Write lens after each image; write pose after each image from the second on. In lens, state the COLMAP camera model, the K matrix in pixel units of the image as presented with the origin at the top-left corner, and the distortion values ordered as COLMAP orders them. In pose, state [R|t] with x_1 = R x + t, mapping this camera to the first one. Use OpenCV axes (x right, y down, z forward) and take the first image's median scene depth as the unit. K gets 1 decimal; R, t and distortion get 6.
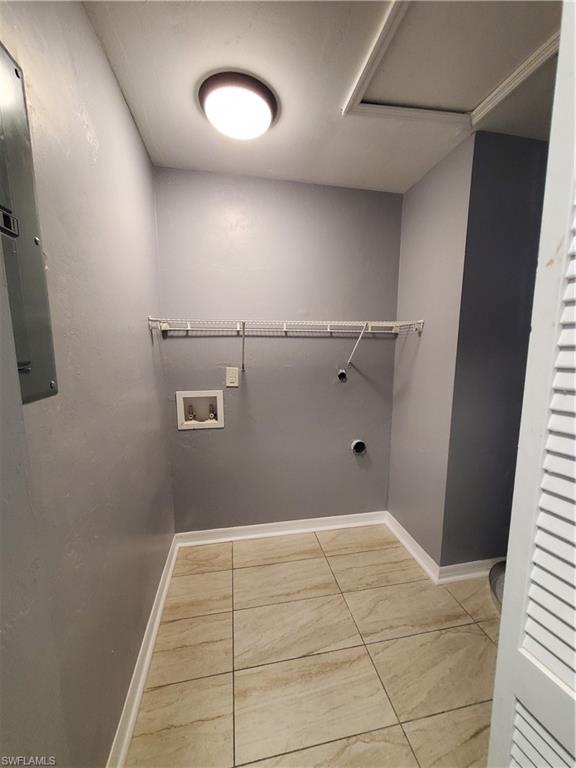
lens RADIAL K [[303.6, 0, 289.7], [0, 303.6, 390.7], [0, 0, 1]] dist [0.000723, 0.000367]
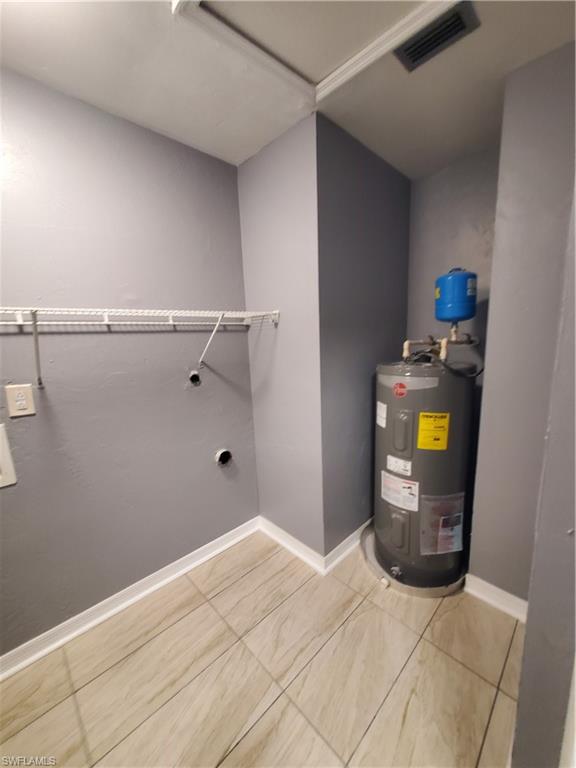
lens RADIAL K [[303.6, 0, 289.7], [0, 303.6, 390.7], [0, 0, 1]] dist [0.000723, 0.000367]
pose [[0.834820, -0.131780, 0.534518, -0.060541], [0.116660, 0.991224, 0.062174, -0.039489], [-0.538020, 0.010453, 0.842867, 0.184934]]
